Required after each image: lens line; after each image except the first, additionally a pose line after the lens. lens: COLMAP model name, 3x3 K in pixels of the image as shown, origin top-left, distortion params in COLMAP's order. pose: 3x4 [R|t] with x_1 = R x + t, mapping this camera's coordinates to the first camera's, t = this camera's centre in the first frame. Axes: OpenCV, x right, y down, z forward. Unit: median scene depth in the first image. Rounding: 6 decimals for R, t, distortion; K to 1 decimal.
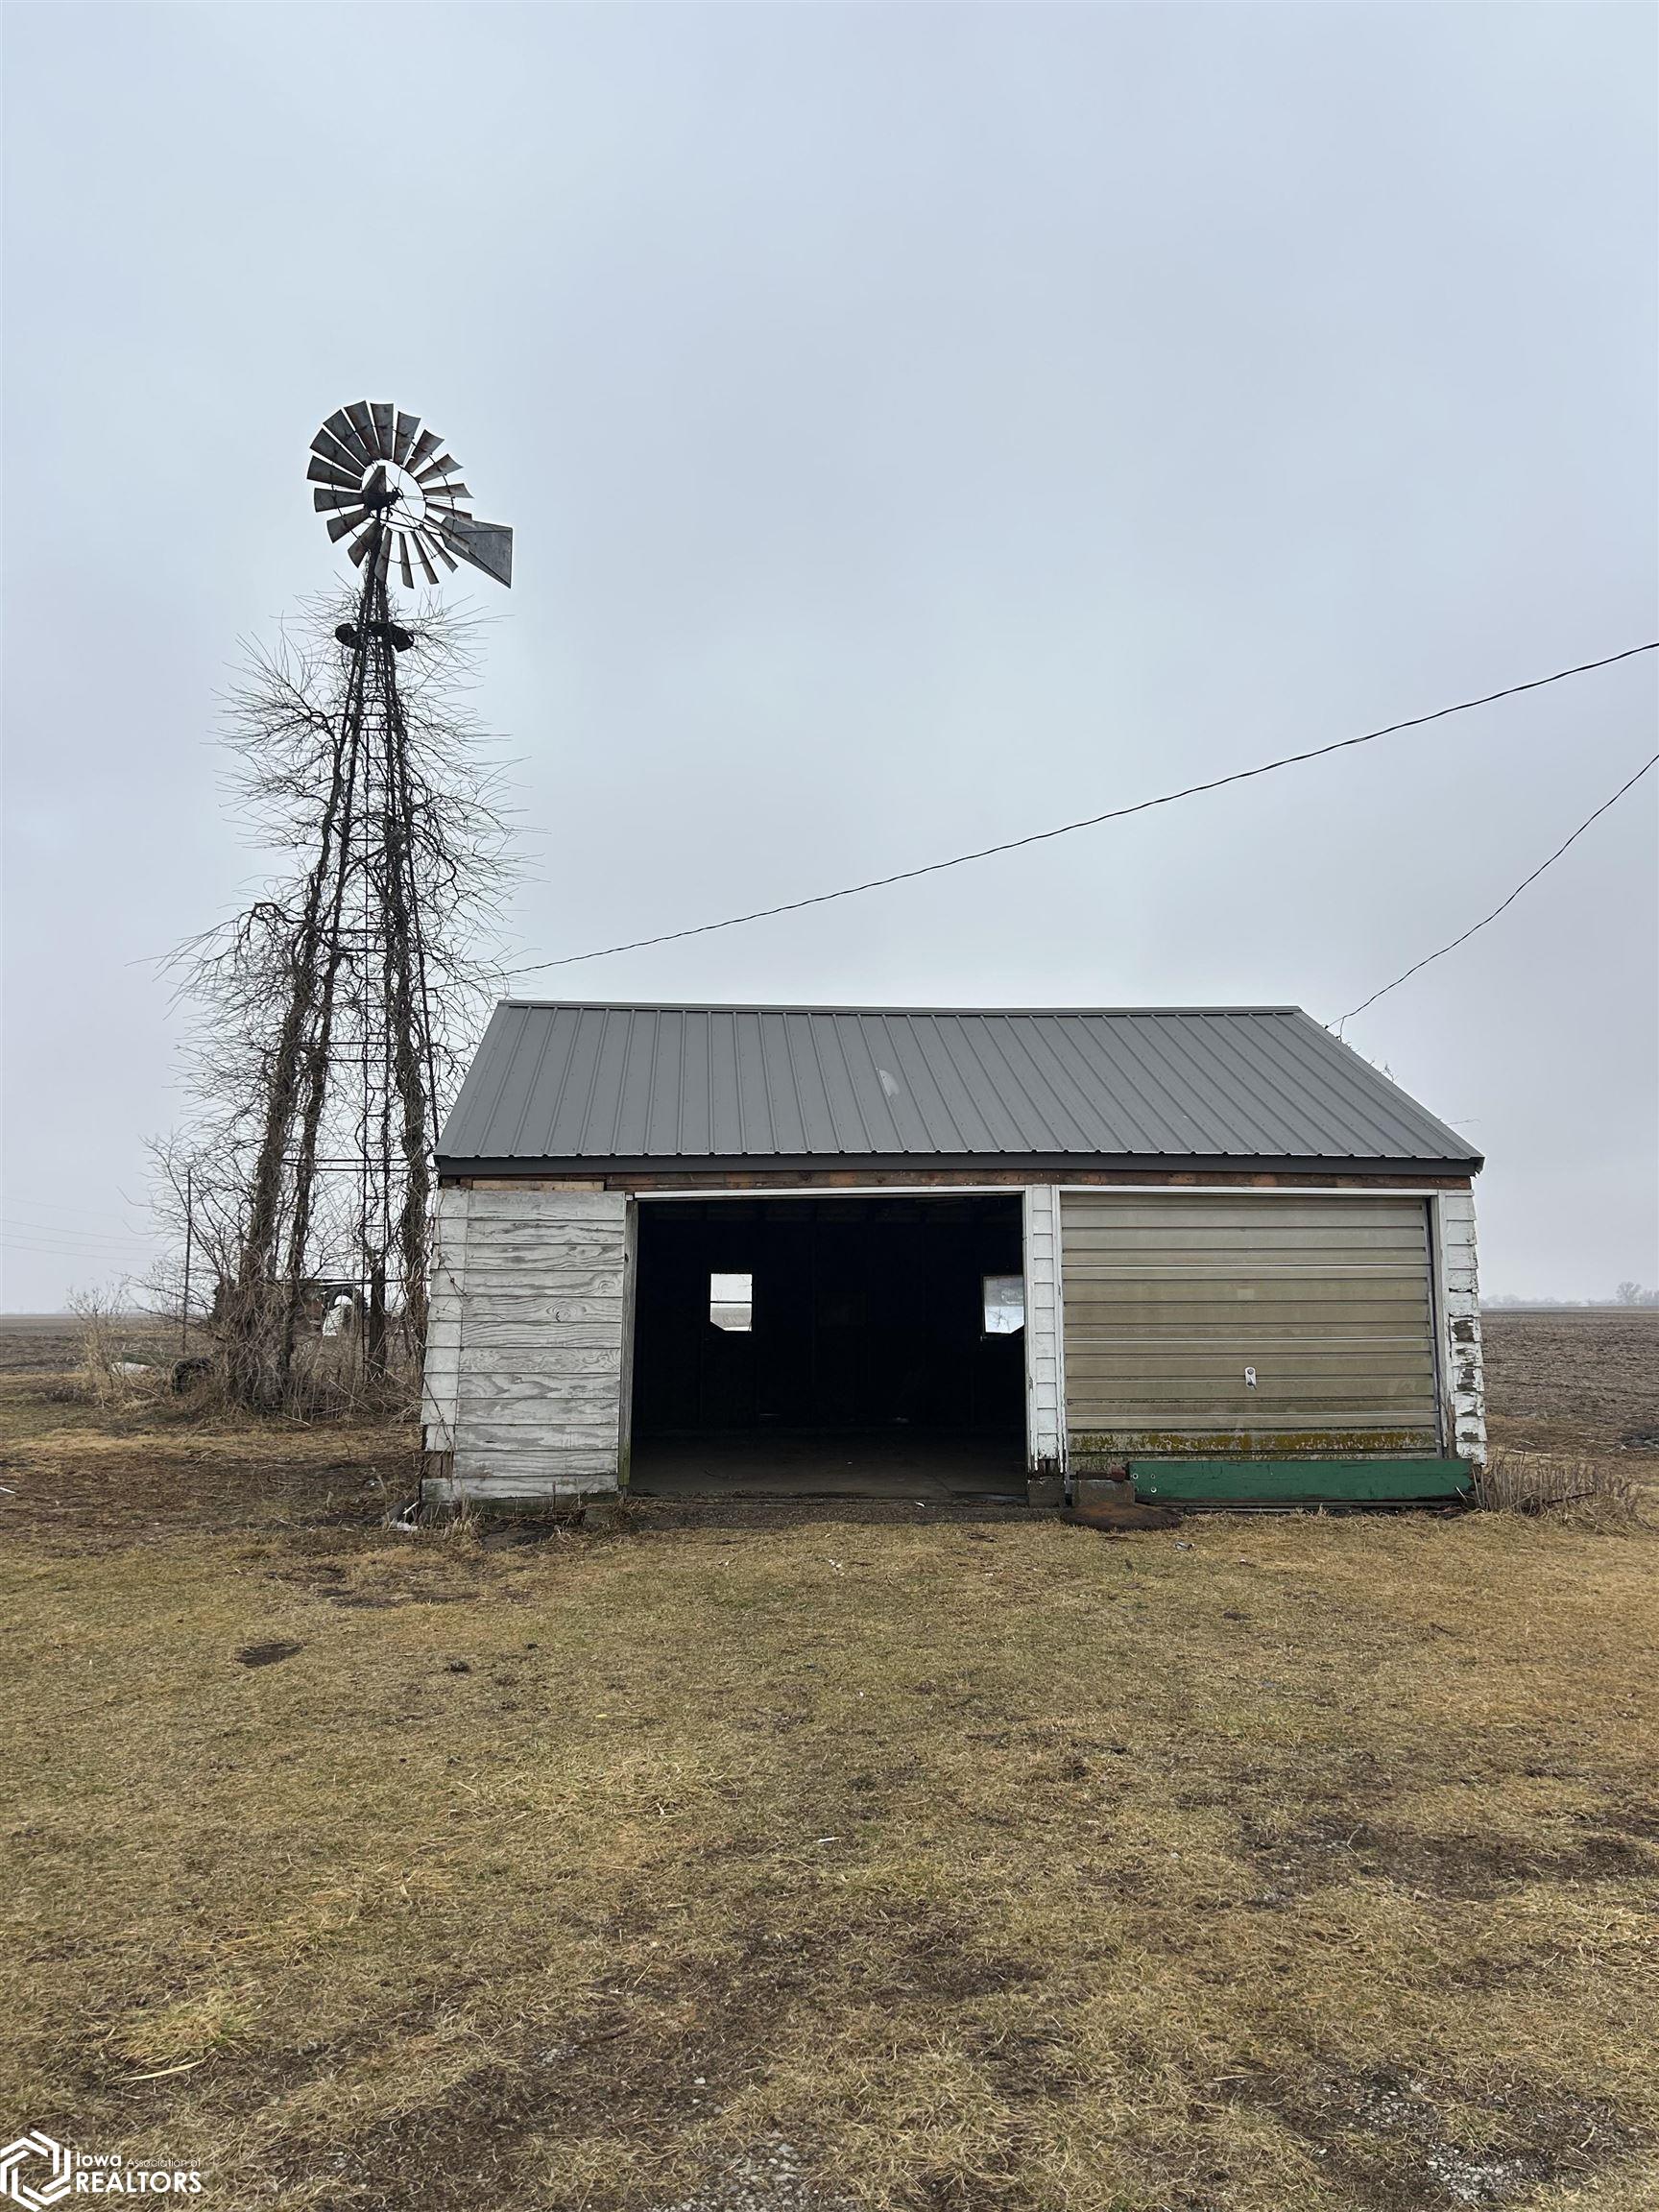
lens RADIAL K [[1687.4, 0, 829.9], [0, 1687.4, 1111.6], [0, 0, 1]] dist [0.004353, -0.001153]
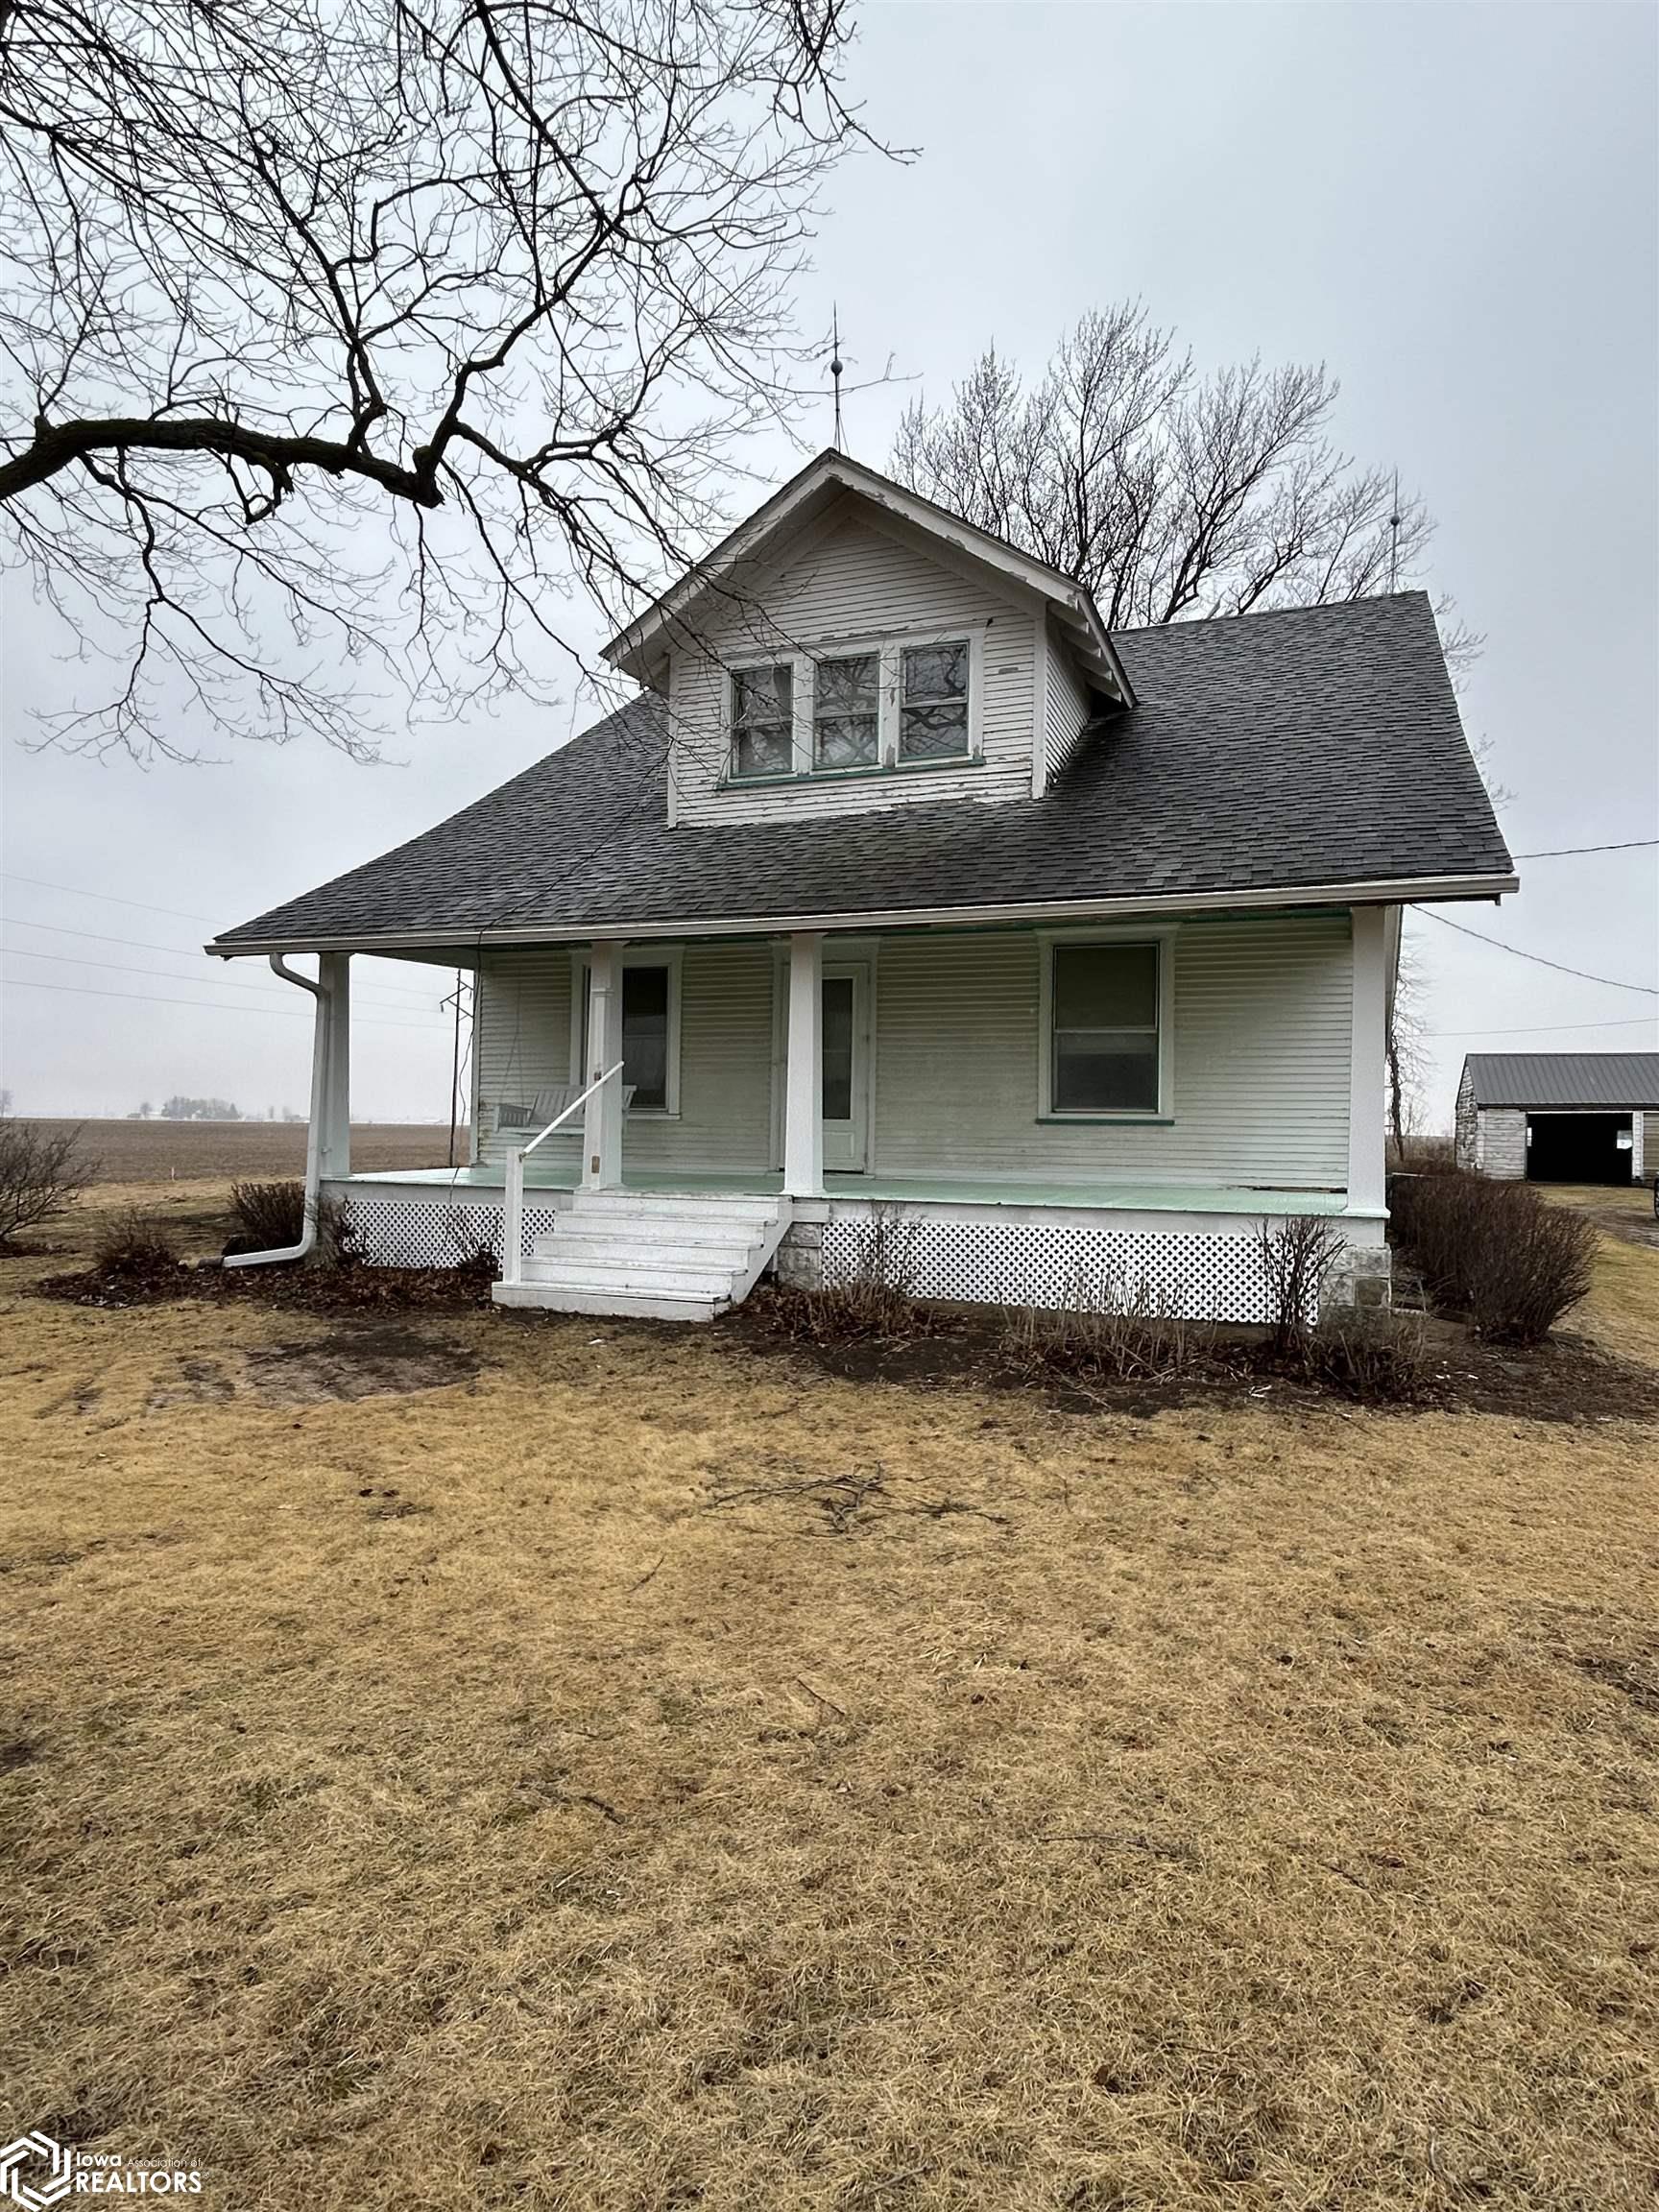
lens RADIAL K [[1237.7, 0, 832.6], [0, 1237.7, 1111.4], [0, 0, 1]] dist [-0.003235, -0.001690]
pose [[0.908008, 0.015914, -0.418650, -0.214088], [0.026361, 0.995128, 0.095002, -0.159194], [0.418123, -0.097298, 0.903165, -1.377535]]
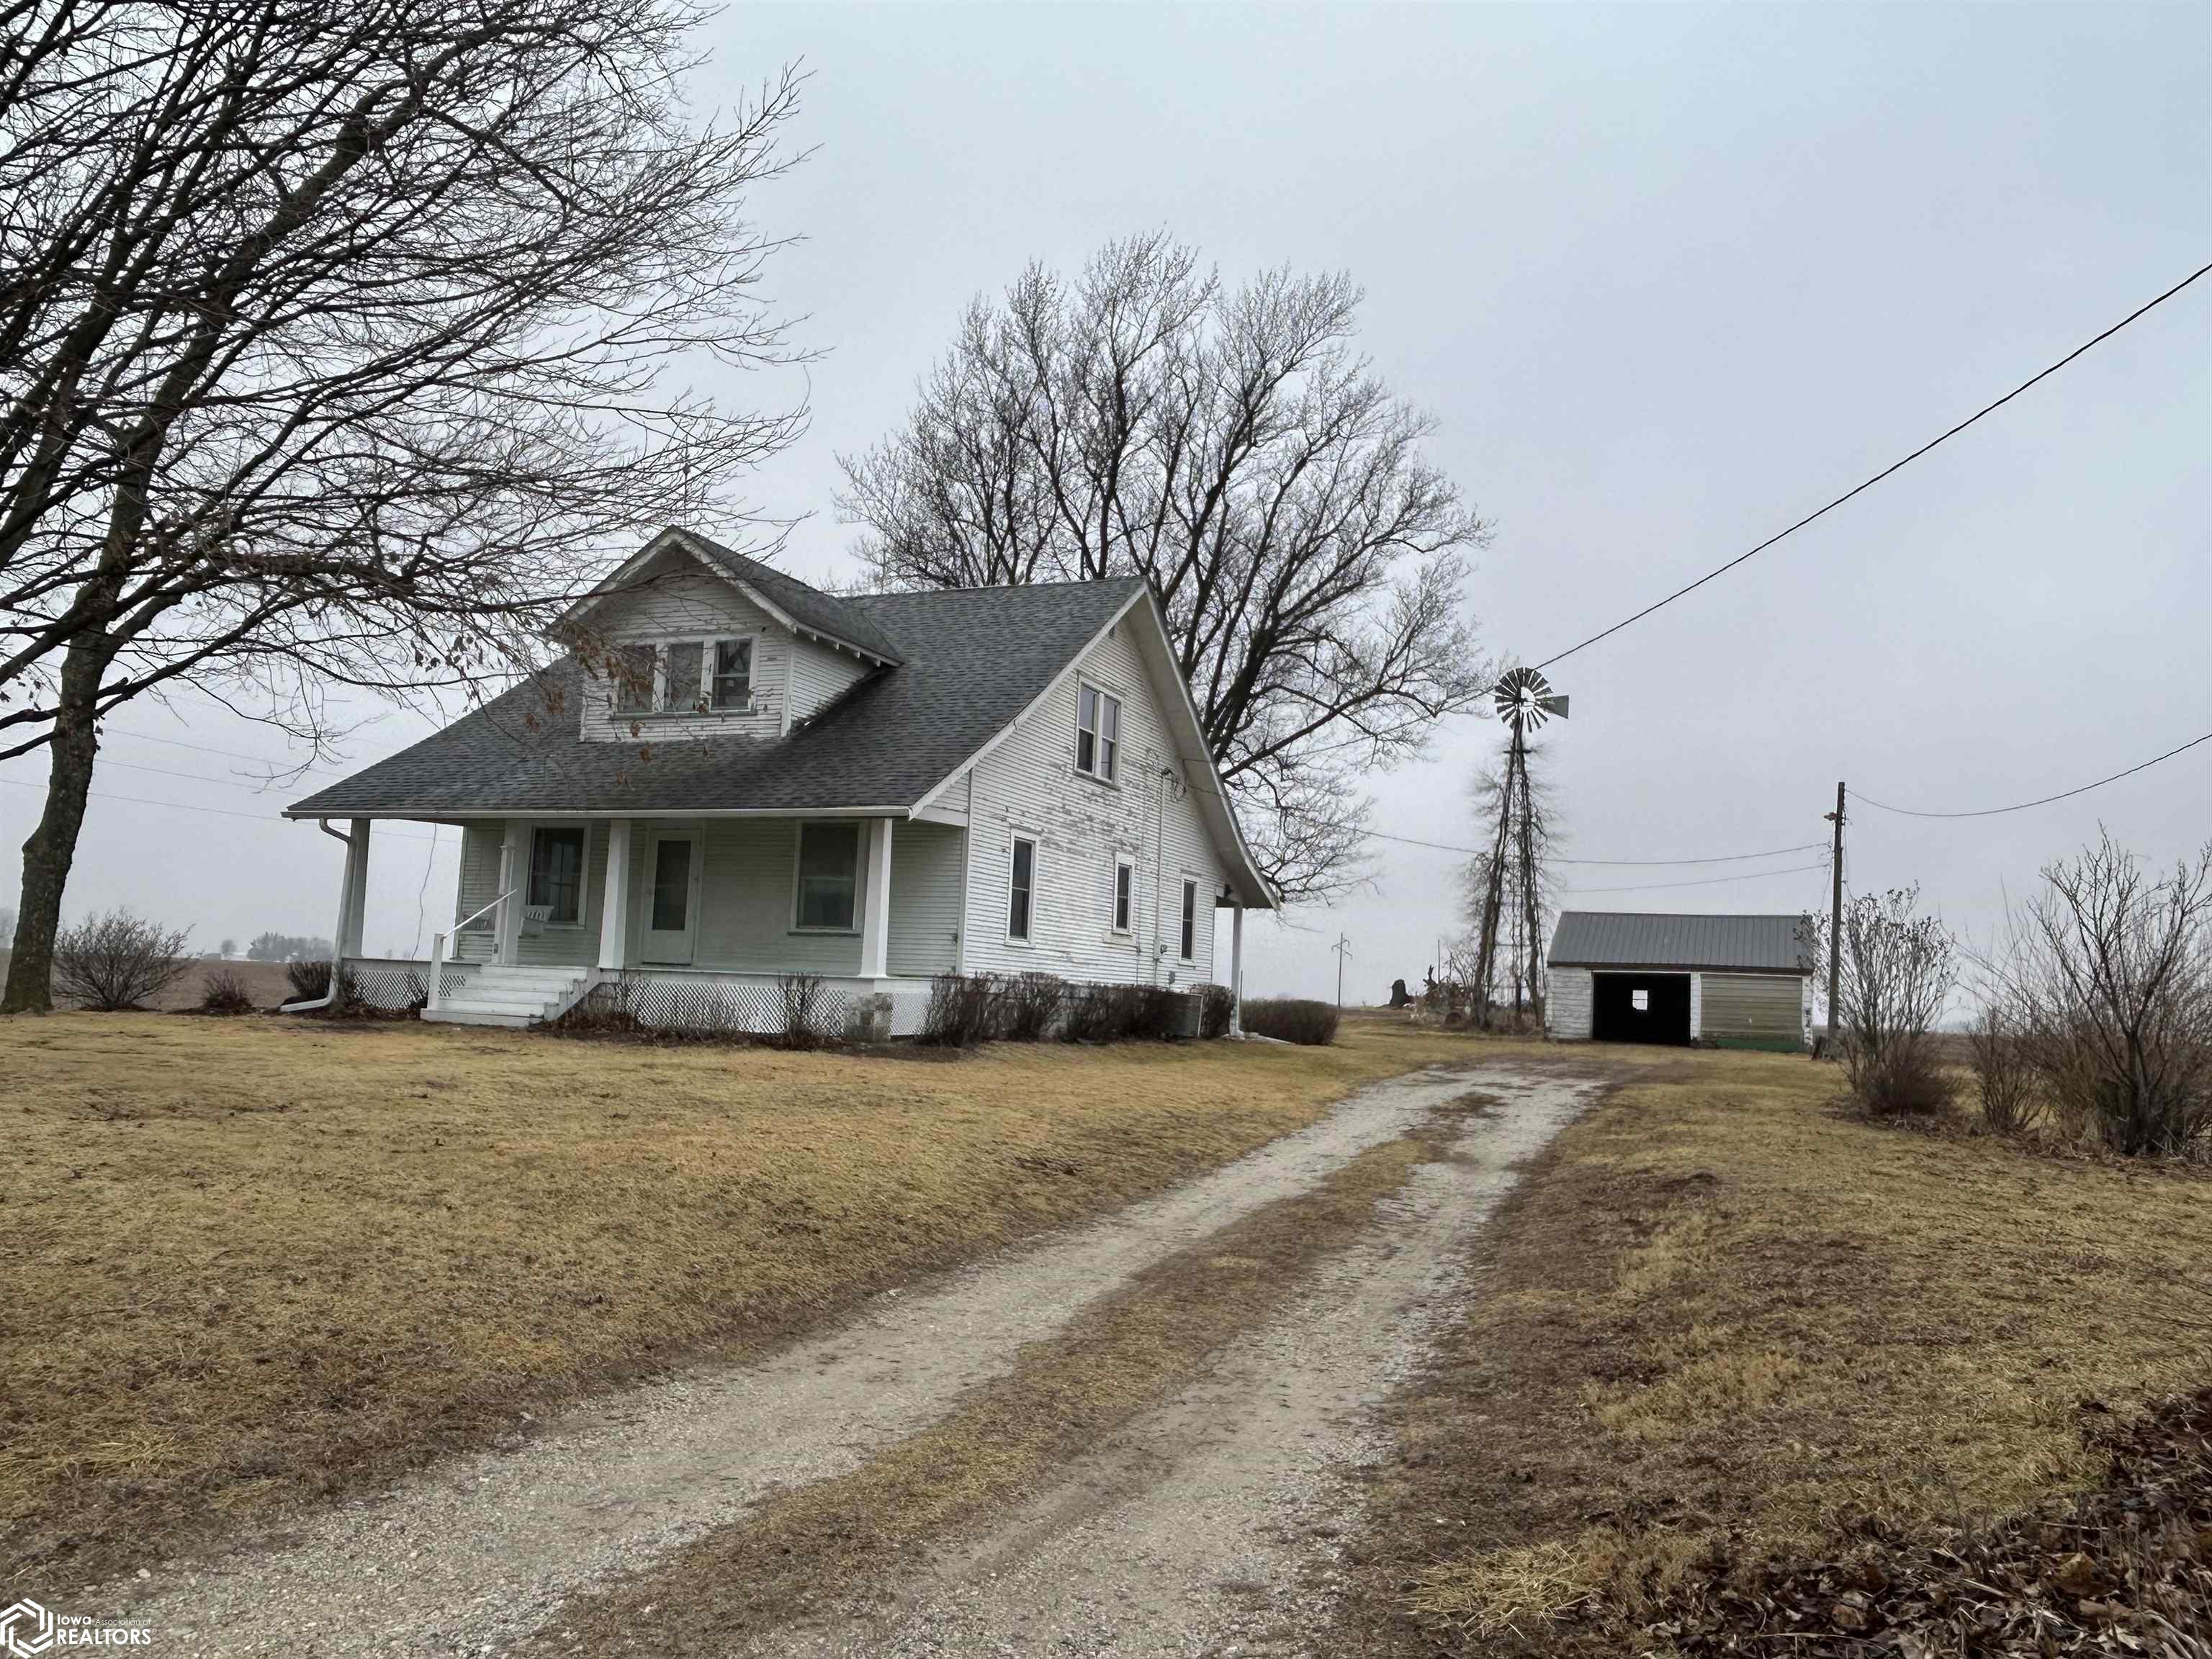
lens RADIAL K [[1687.4, 0, 1110.8], [0, 1687.4, 836.4], [0, 0, 1]] dist [0.004353, -0.001153]
pose [[0.896189, 0.002757, -0.443665, 0.366296], [0.001893, 0.999948, 0.010038, -0.180553], [0.443669, -0.009836, 0.896137, -1.808502]]
